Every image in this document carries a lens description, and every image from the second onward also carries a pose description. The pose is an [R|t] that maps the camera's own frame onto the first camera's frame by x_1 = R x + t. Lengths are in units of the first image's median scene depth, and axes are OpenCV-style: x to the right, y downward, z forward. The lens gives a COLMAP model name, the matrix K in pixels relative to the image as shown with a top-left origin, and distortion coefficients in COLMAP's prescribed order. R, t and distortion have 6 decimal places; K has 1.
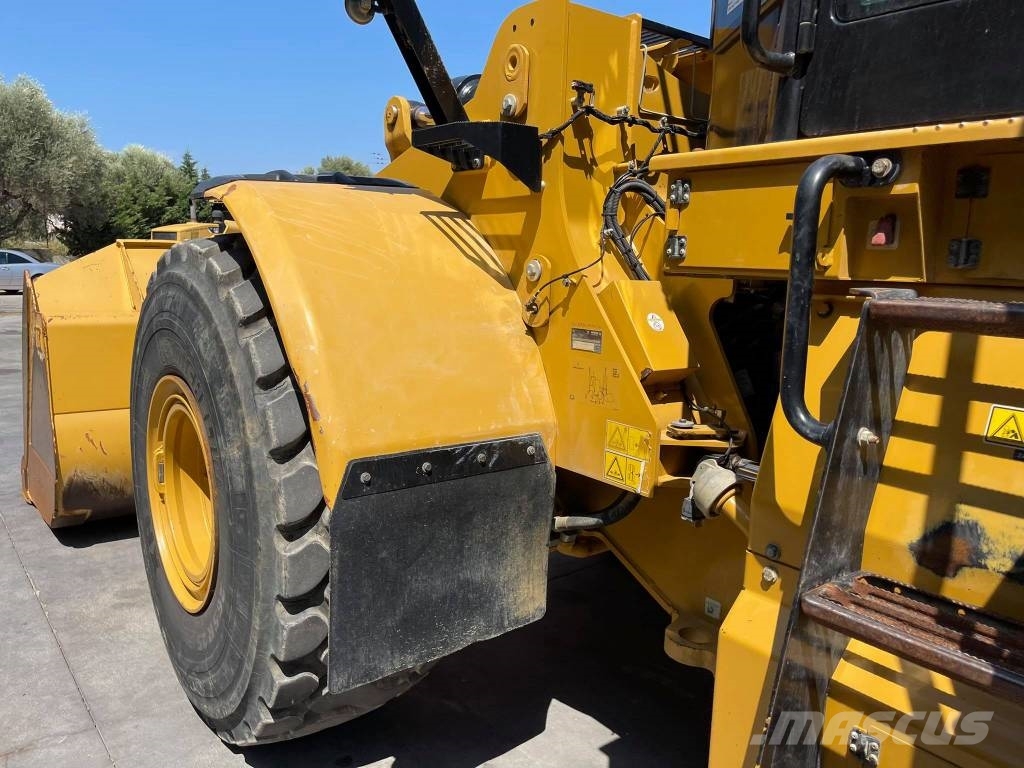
lens RADIAL K [[773.9, 0, 512.0], [0, 773.9, 384.0], [0, 0, 1]] dist [0.065167, -0.088334]
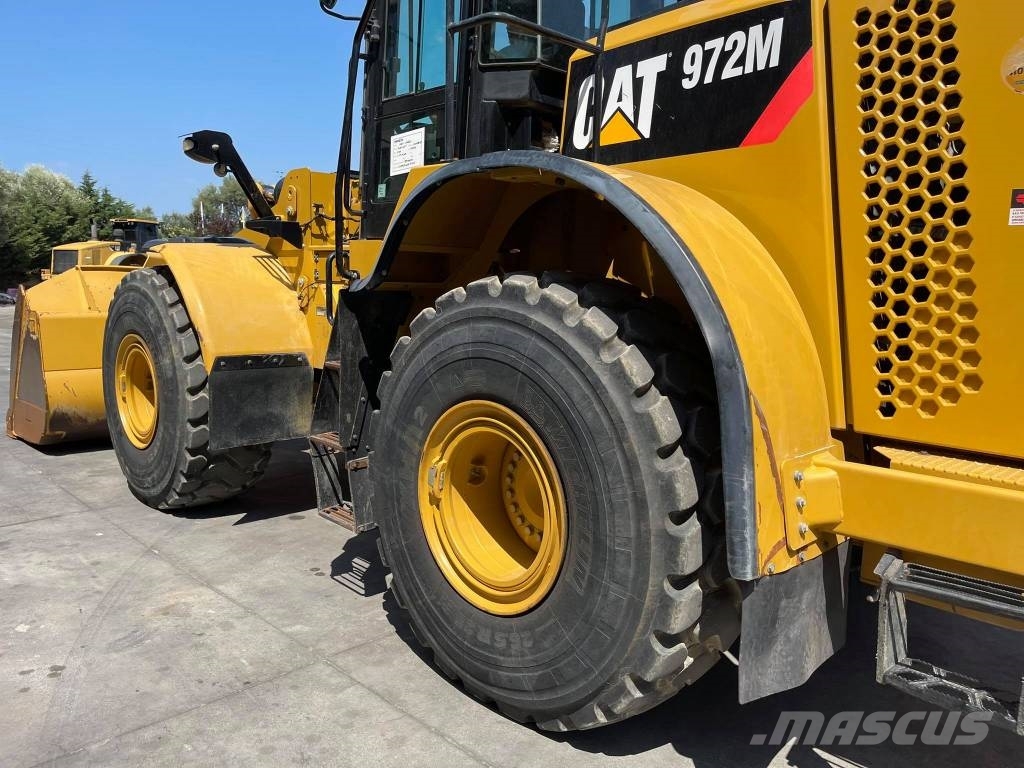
lens RADIAL K [[773.9, 0, 512.0], [0, 773.9, 384.0], [0, 0, 1]] dist [0.065167, -0.088334]
pose [[0.993775, -0.020077, 0.109578, 0.389633], [0.022111, 0.999604, -0.017381, 0.208853], [-0.109185, 0.019695, 0.993826, -1.356817]]
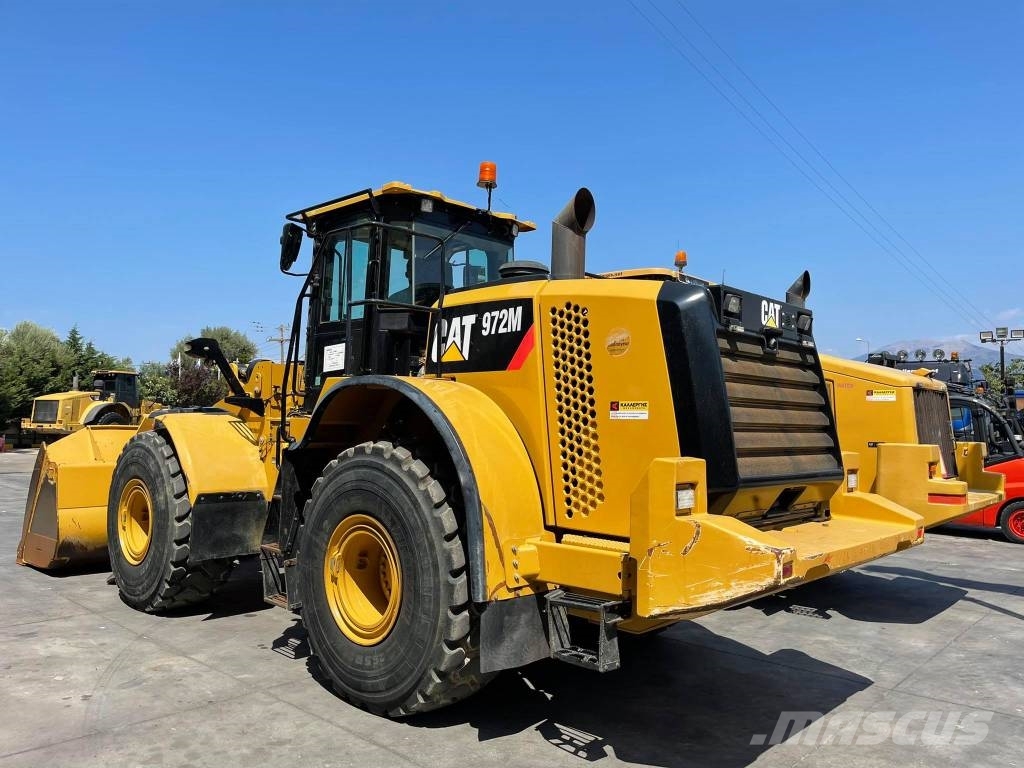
lens RADIAL K [[773.2, 0, 517.0], [0, 773.2, 383.5], [0, 0, 1]] dist [0.067955, -0.095113]
pose [[0.988471, -0.006841, 0.151257, 0.588428], [0.036593, 0.980158, -0.194810, 0.293838], [-0.146923, 0.198099, 0.969108, -2.348081]]
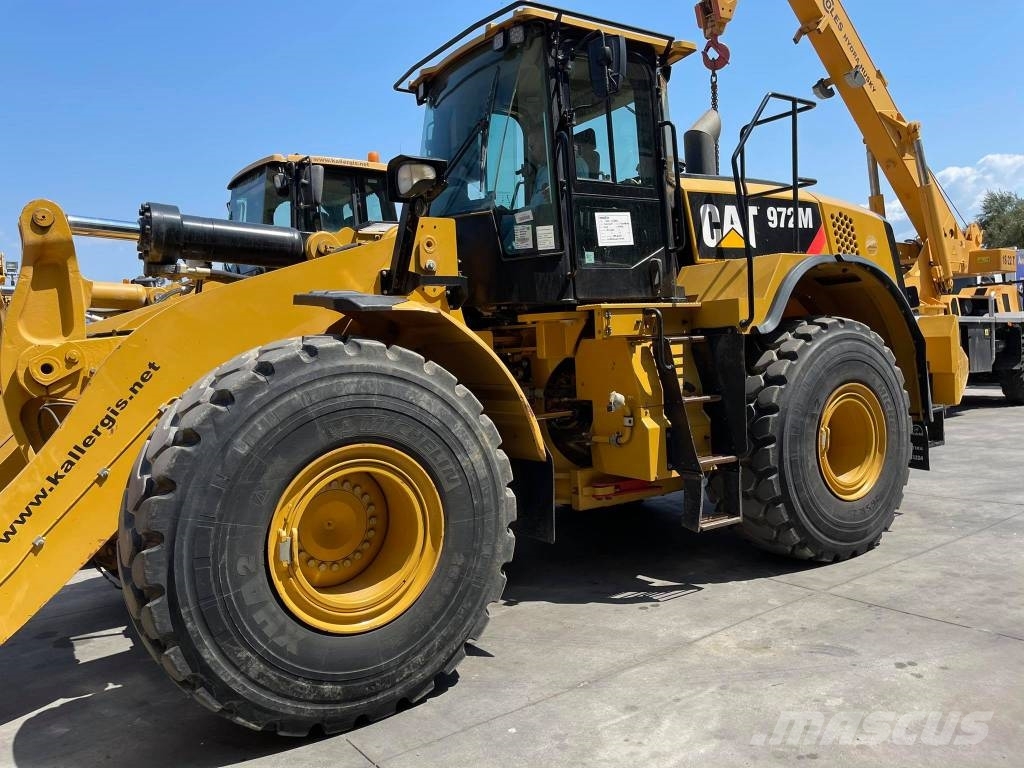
lens RADIAL K [[776.0, 0, 503.5], [0, 776.0, 370.7], [0, 0, 1]] dist [0.069999, -0.098444]
pose [[0.063595, -0.065908, 0.995797, -1.945131], [0.206914, 0.977005, 0.051450, -0.165040], [-0.976290, 0.202773, 0.075770, 0.747697]]
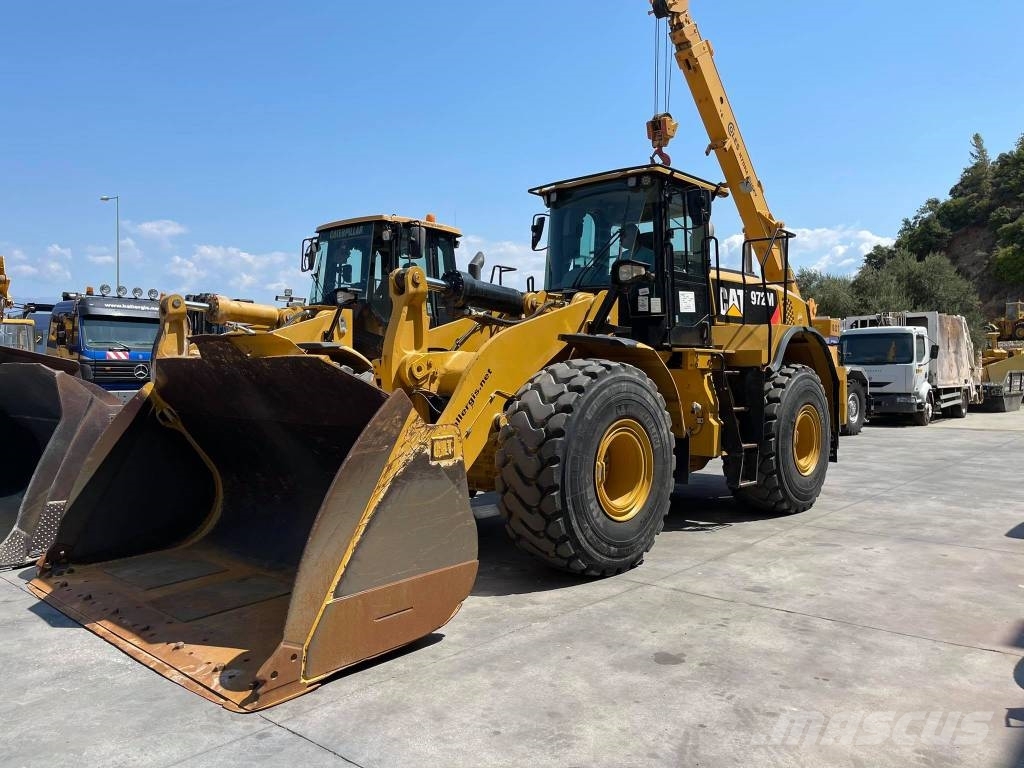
lens RADIAL K [[773.9, 0, 512.0], [0, 773.9, 384.0], [0, 0, 1]] dist [0.065167, -0.088334]
pose [[-0.171239, -0.046520, 0.984131, -3.095922], [0.143423, 0.987067, 0.071614, -0.382787], [-0.974734, 0.153410, -0.162353, 1.967828]]
